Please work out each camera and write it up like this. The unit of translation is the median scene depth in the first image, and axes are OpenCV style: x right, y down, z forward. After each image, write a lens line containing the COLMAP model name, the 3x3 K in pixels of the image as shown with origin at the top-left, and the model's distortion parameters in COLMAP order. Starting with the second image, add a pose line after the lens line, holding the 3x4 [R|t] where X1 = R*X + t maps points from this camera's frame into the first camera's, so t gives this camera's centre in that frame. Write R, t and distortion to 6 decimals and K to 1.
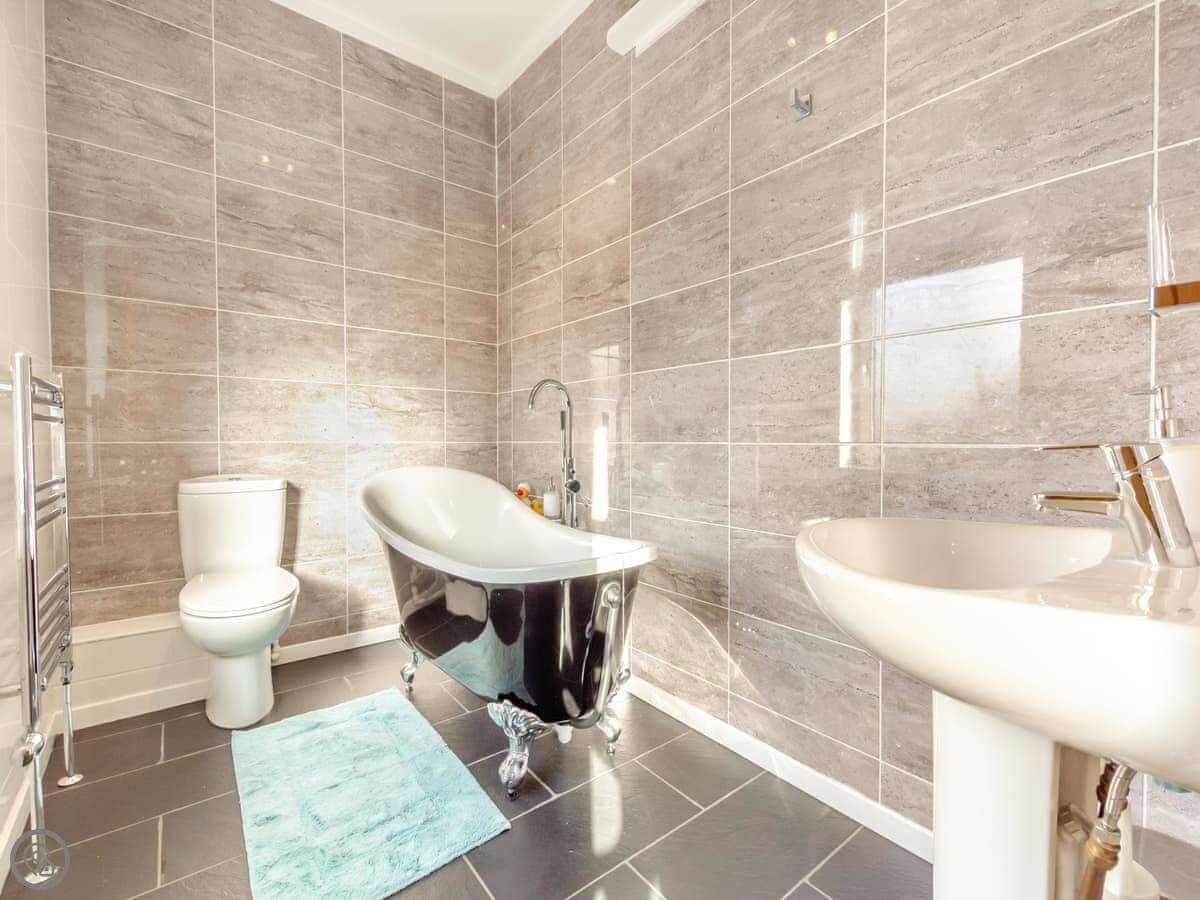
lens RADIAL K [[547.0, 0, 601.5], [0, 547.0, 451.3], [0, 0, 1]] dist [0.000260, 0.000155]
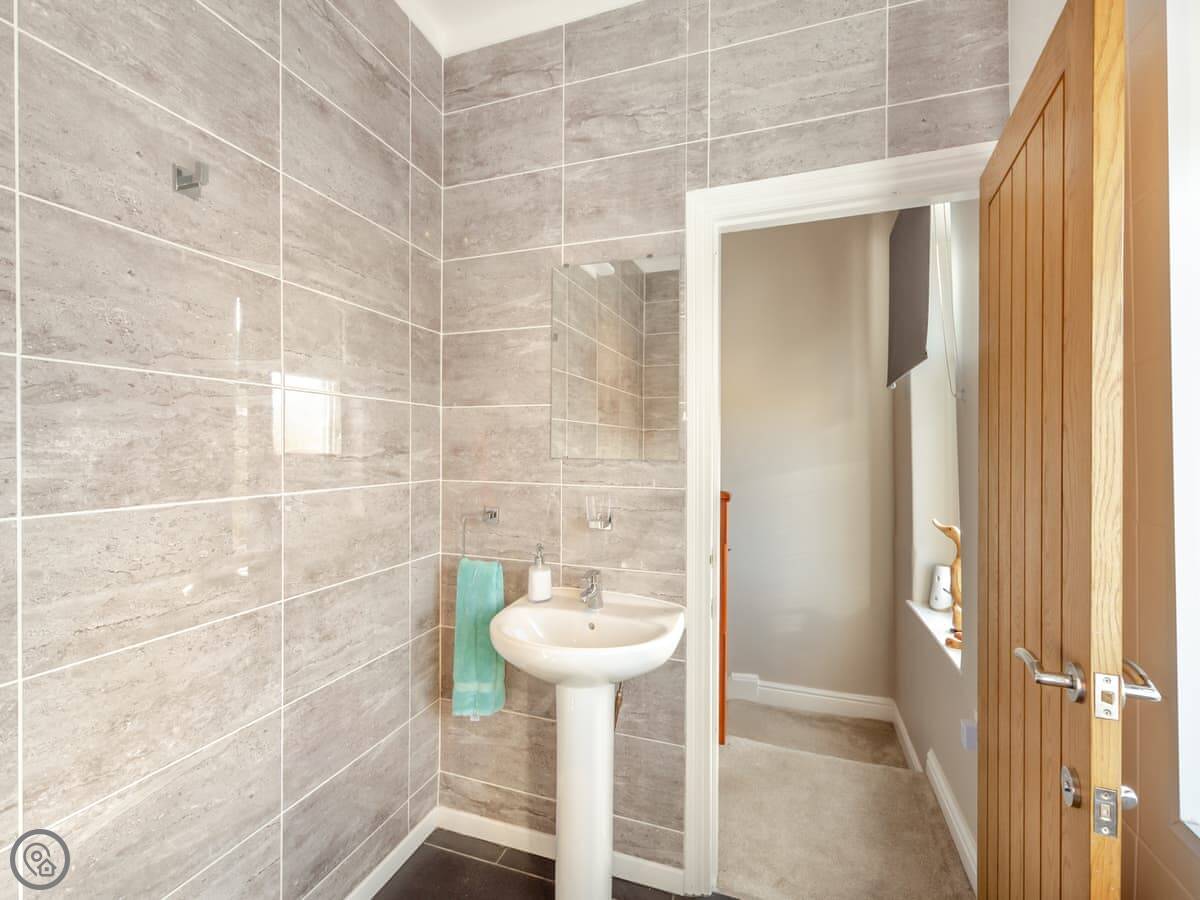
lens RADIAL K [[547.0, 0, 601.5], [0, 547.0, 451.3], [0, 0, 1]] dist [0.000260, 0.000155]
pose [[-0.555000, -0.011486, 0.831771, -0.557291], [0.018148, 0.999499, 0.025911, -0.262940], [-0.831652, 0.029476, -0.554514, 0.931692]]
